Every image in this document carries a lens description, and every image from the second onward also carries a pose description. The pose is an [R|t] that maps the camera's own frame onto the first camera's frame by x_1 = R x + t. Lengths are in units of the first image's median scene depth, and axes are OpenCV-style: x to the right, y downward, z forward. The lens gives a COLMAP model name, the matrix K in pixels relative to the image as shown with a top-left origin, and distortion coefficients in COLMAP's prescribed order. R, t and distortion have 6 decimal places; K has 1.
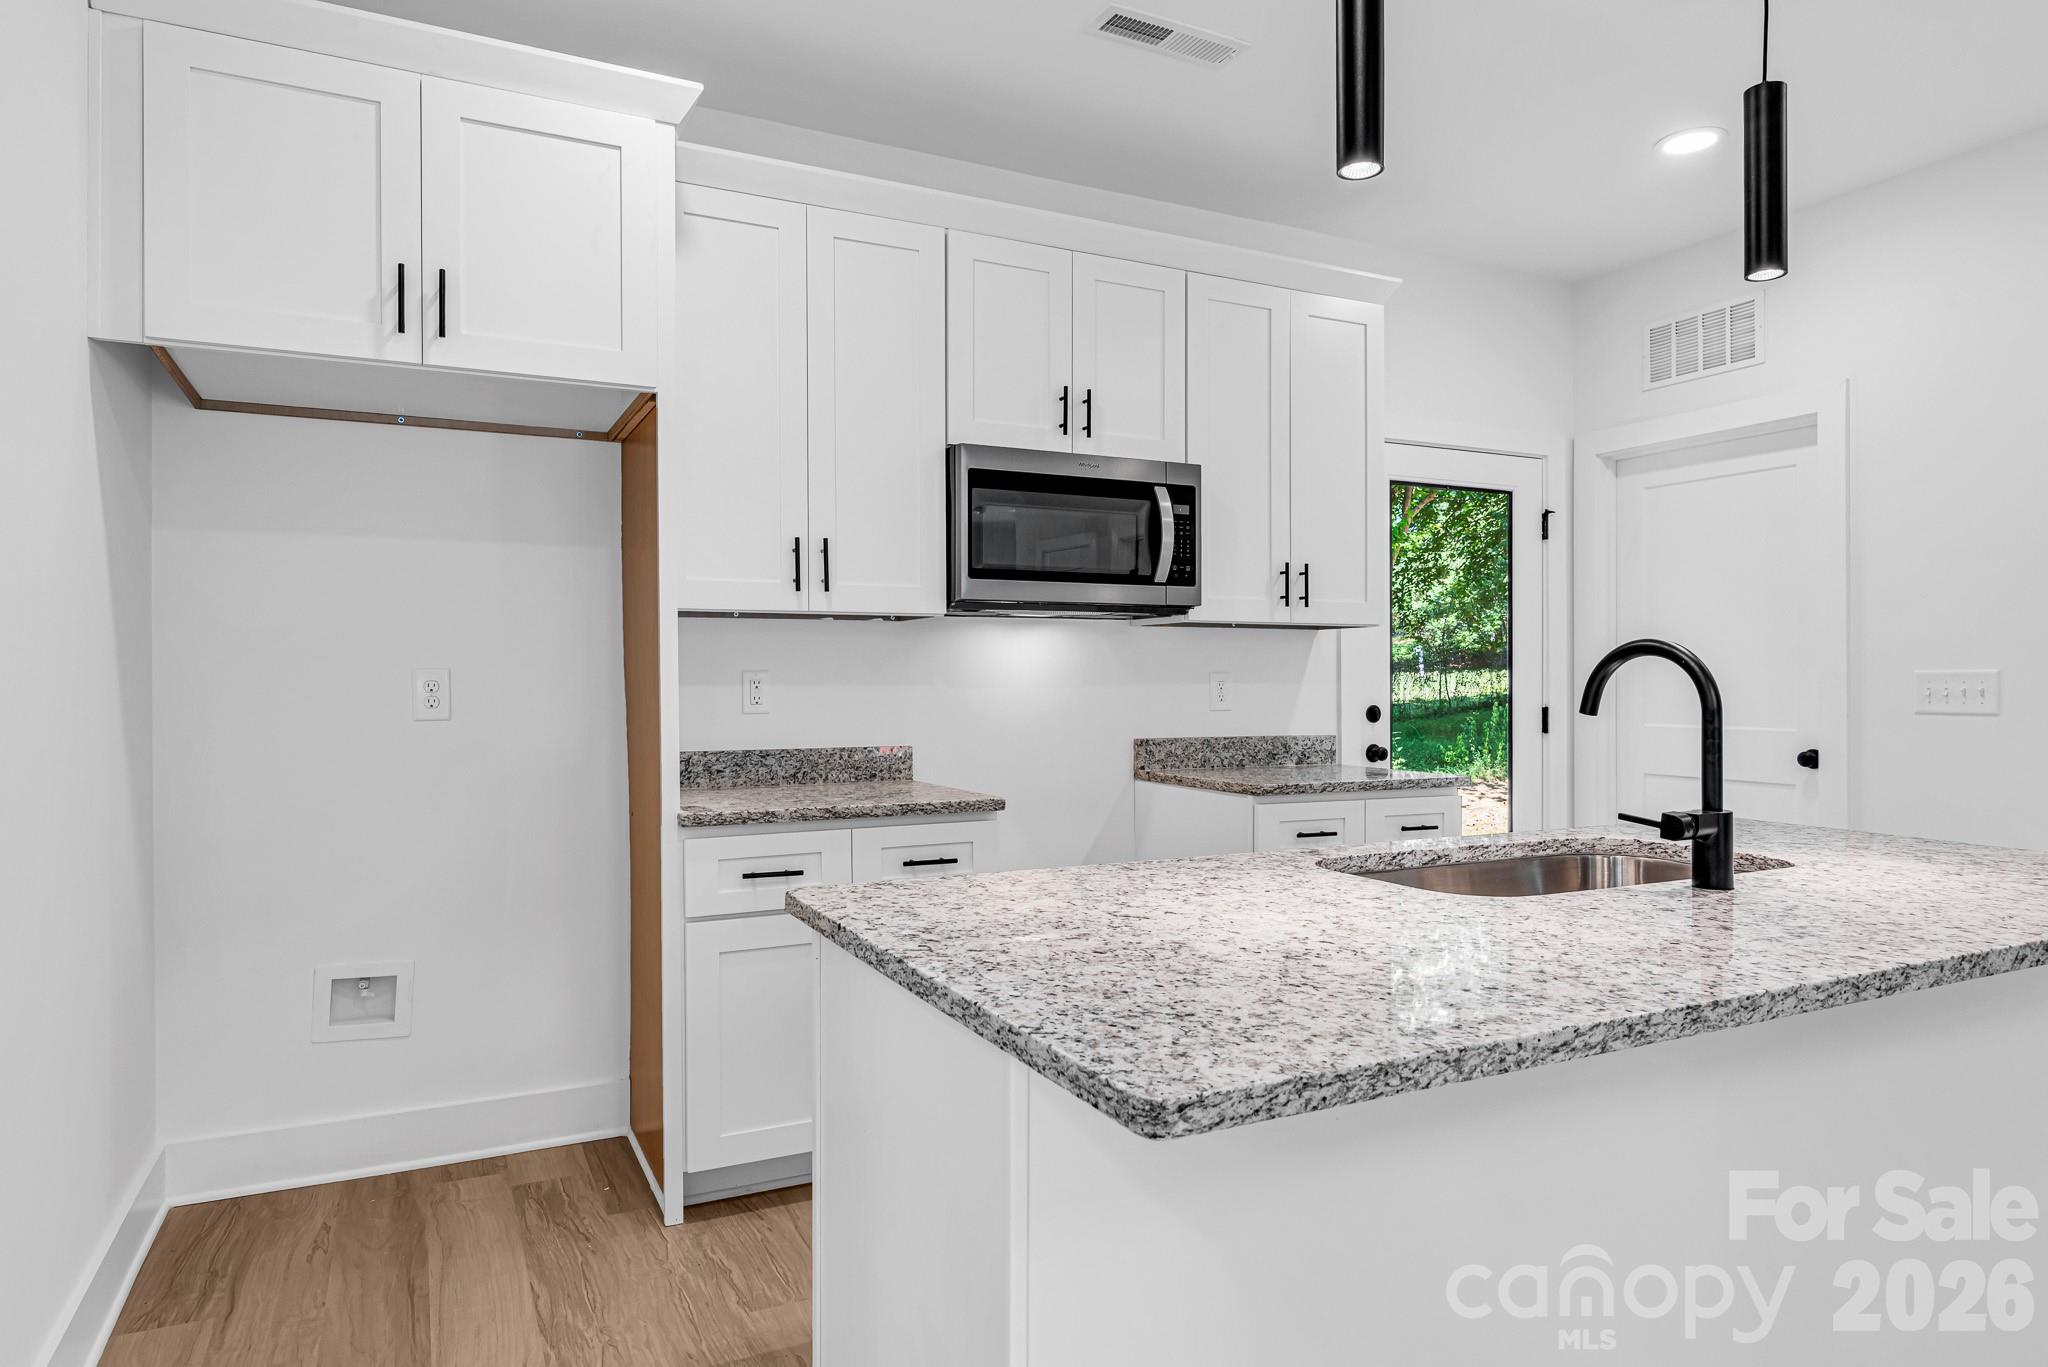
lens RADIAL K [[1230.2, 0, 1051.1], [0, 1230.2, 680.7], [0, 0, 1]] dist [-0.000788, -0.000356]
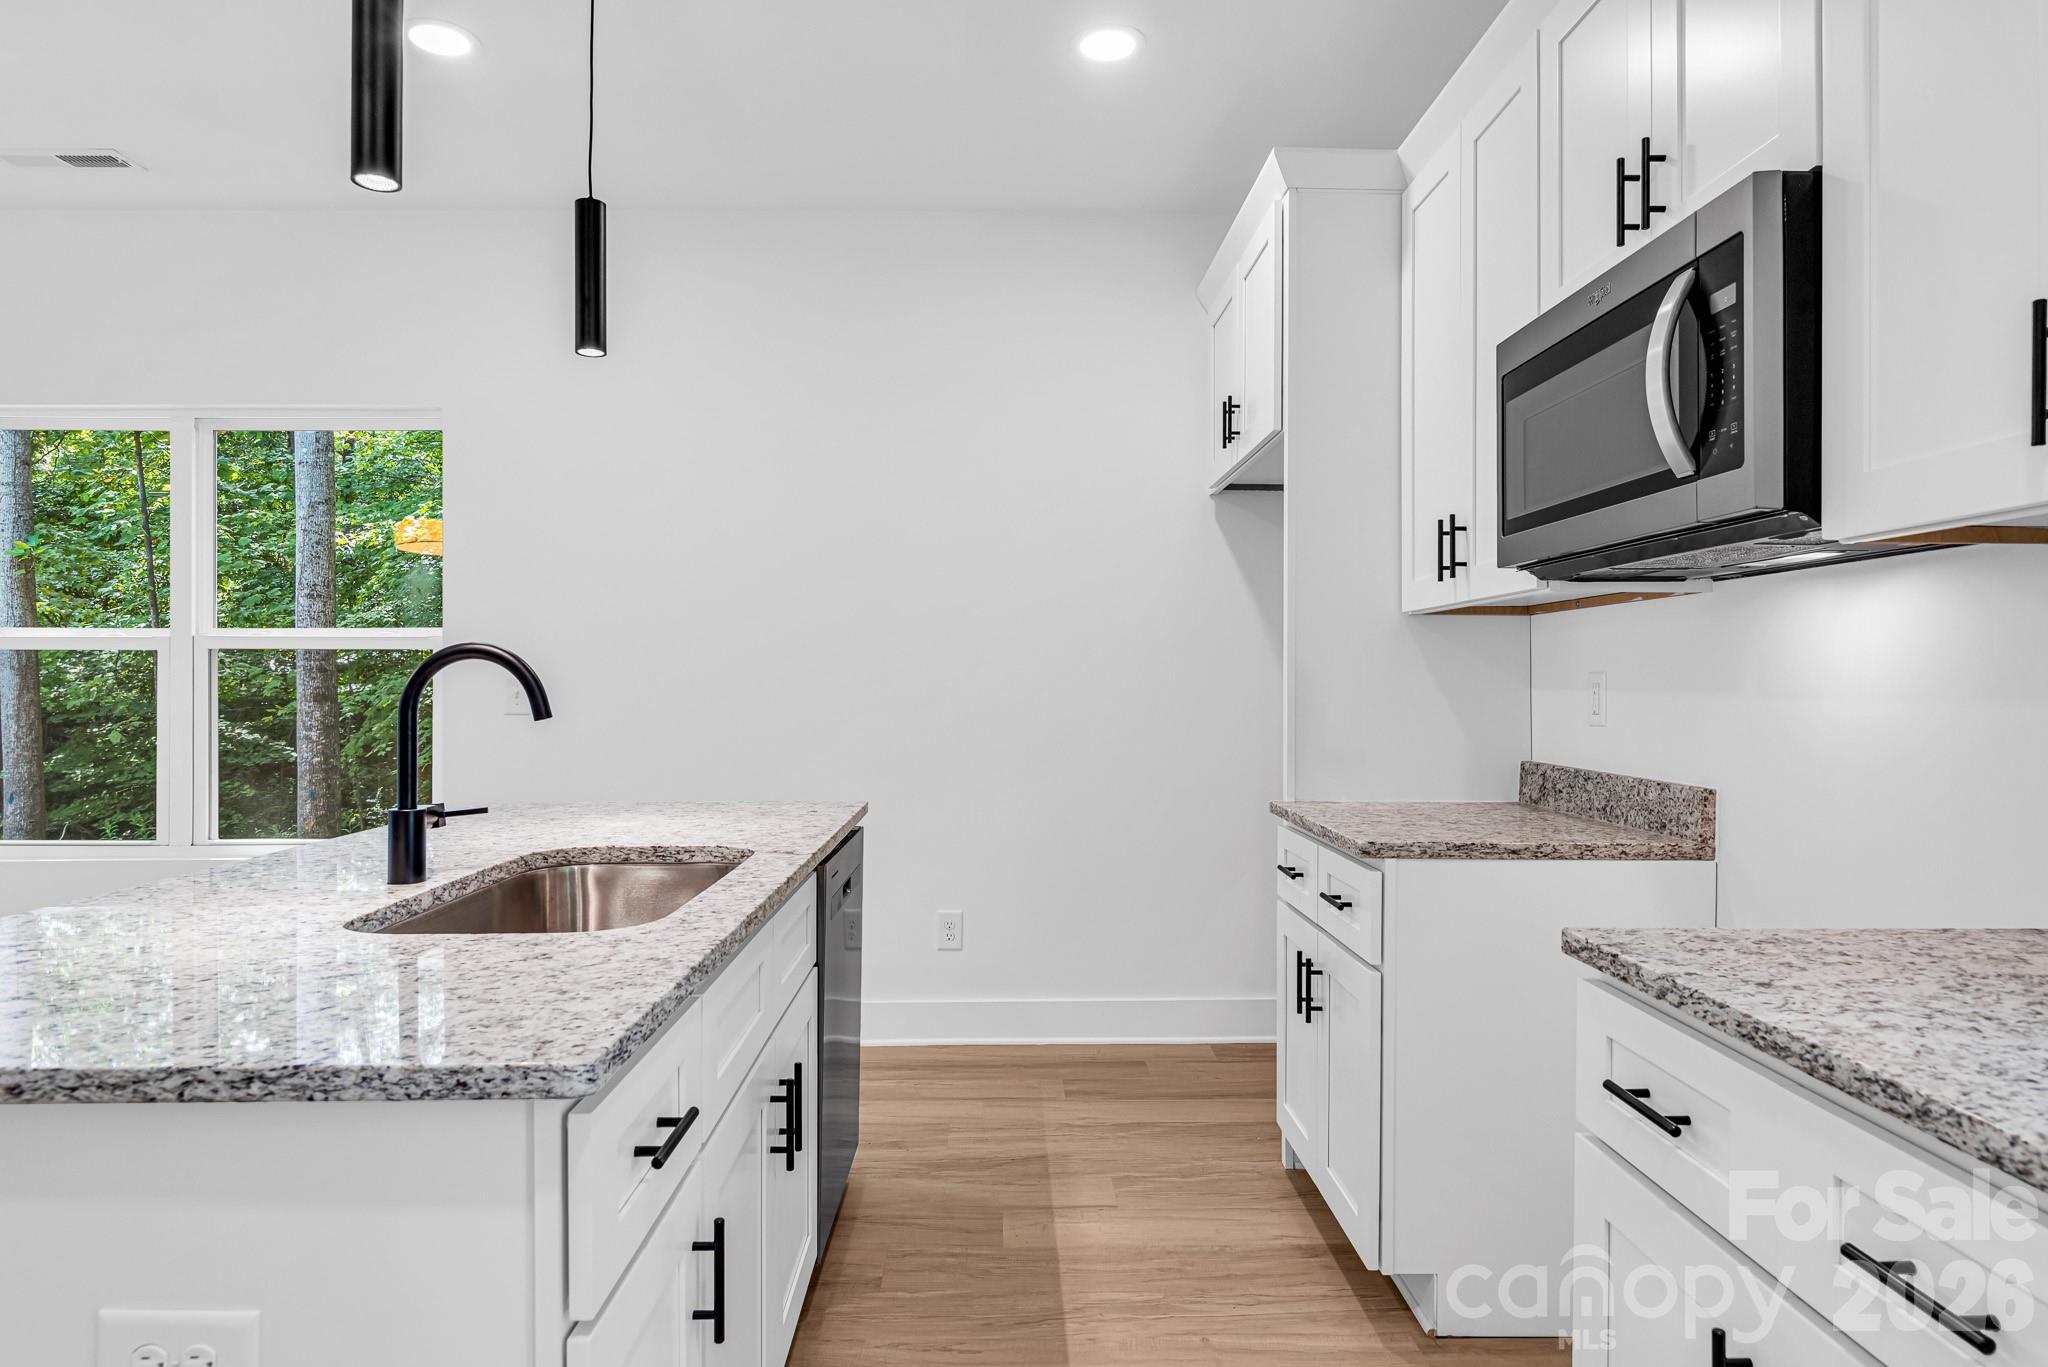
lens RADIAL K [[1192.3, 0, 1024.0], [0, 1192.3, 683.5], [0, 0, 1]] dist [-0.004026, -0.000704]
pose [[-0.427855, 0.000796, -0.903847, 0.614071], [-0.002896, 0.999993, 0.002252, -0.001480], [0.903843, 0.003581, -0.427850, 0.982668]]
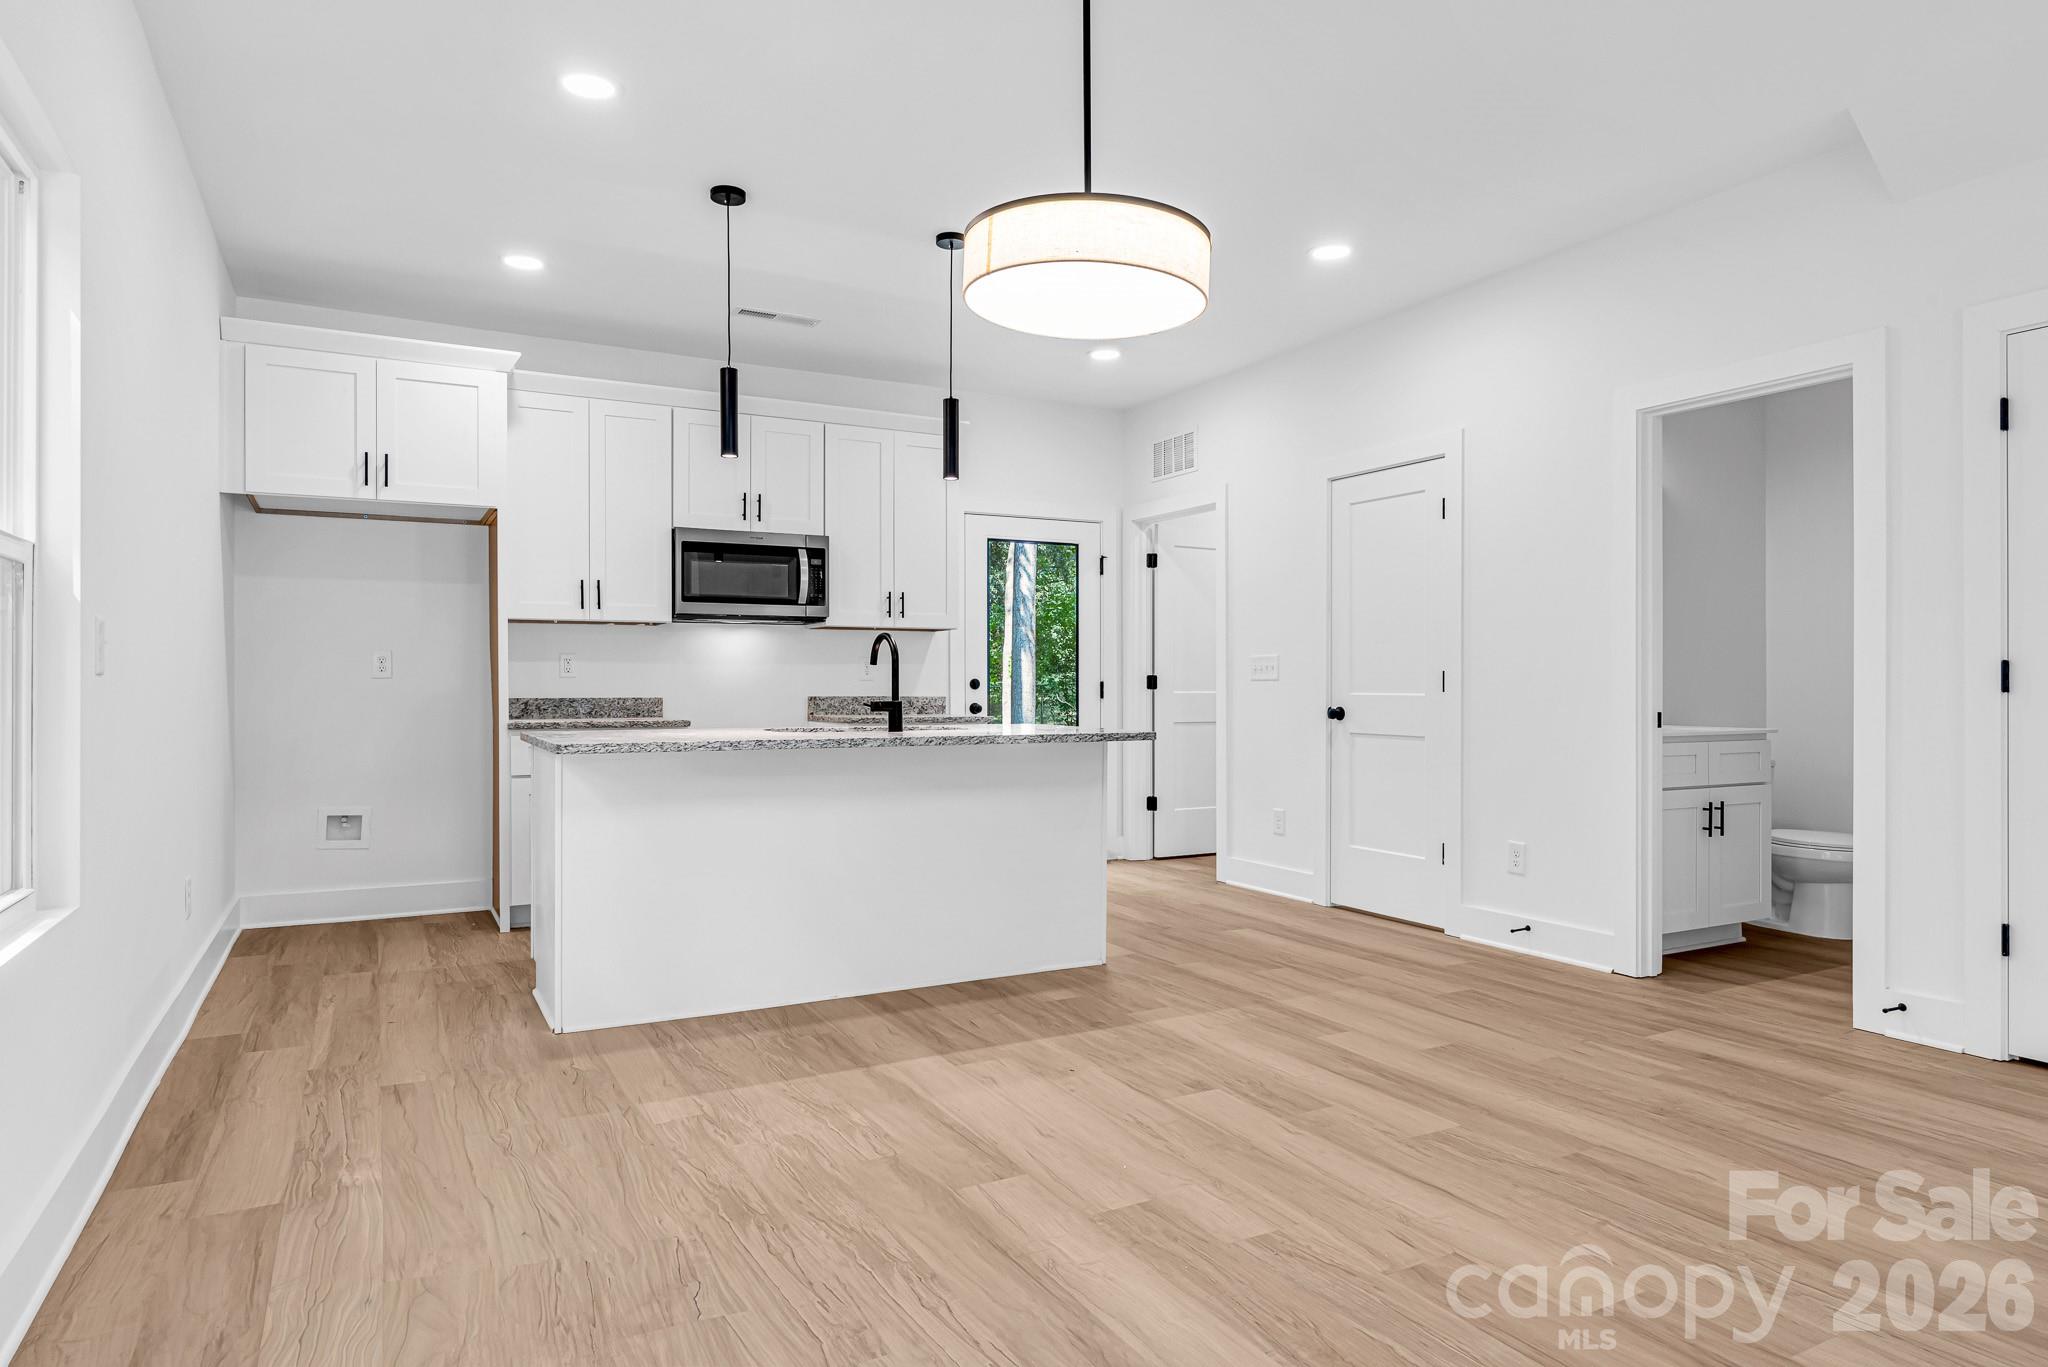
lens RADIAL K [[1208.9, 0, 1033.8], [0, 1208.9, 684.3], [0, 0, 1]] dist [-0.002810, 0.001369]
pose [[0.999702, 0.000890, 0.024380, 0.383411], [-0.000828, 0.999996, -0.002568, 0.039804], [-0.024382, 0.002548, 0.999699, -0.744508]]
